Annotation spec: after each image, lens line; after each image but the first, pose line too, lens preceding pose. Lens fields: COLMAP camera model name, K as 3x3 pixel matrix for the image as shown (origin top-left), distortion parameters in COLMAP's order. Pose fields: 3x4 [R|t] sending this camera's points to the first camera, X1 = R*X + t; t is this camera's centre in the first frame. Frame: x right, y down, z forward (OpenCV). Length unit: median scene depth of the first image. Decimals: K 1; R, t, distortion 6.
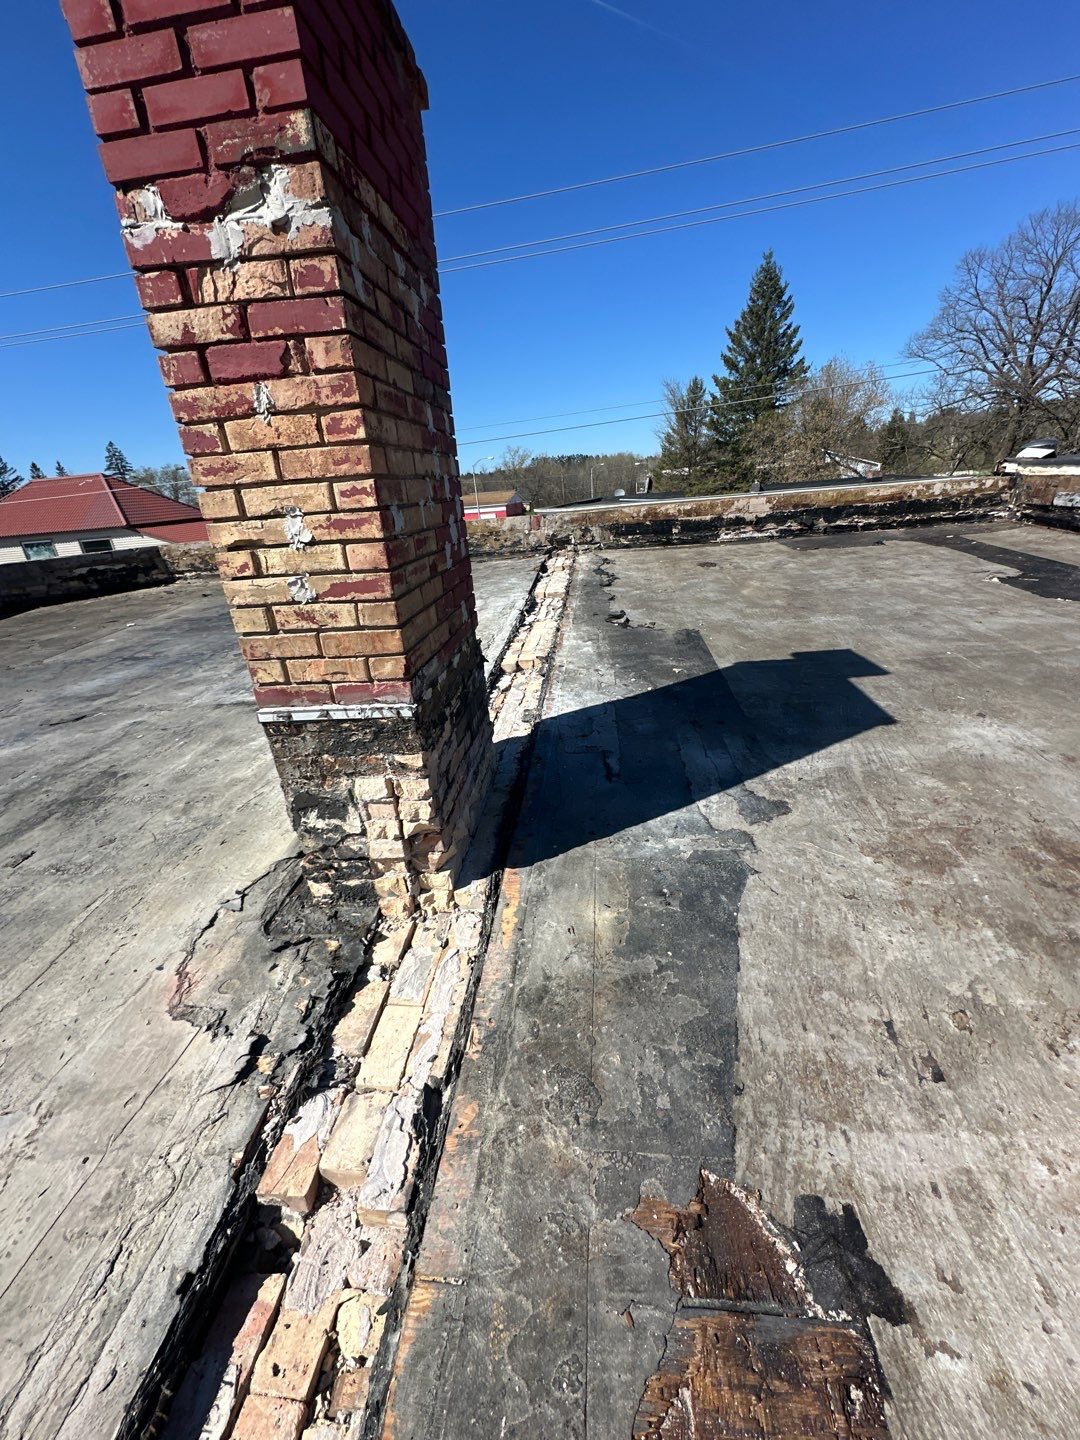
lens RADIAL K [[578.7, 0, 540.0], [0, 578.7, 720.0], [0, 0, 1]] dist [0.000836, 0.000390]
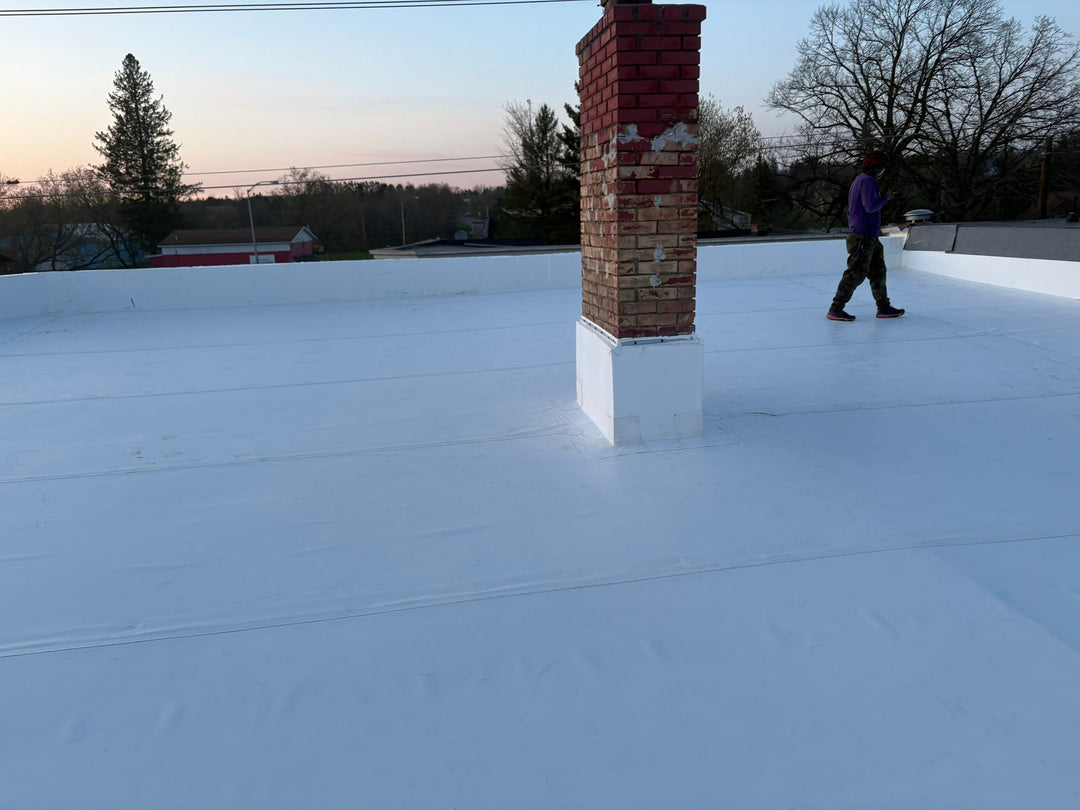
lens RADIAL K [[820.3, 0, 540.0], [0, 820.3, 405.0], [0, 0, 1]] dist [0.040802, -0.001632]
pose [[0.965693, -0.011355, 0.259436, -0.078066], [0.054840, 0.985430, -0.160998, 0.033748], [-0.253828, 0.169703, 0.952246, -0.083508]]
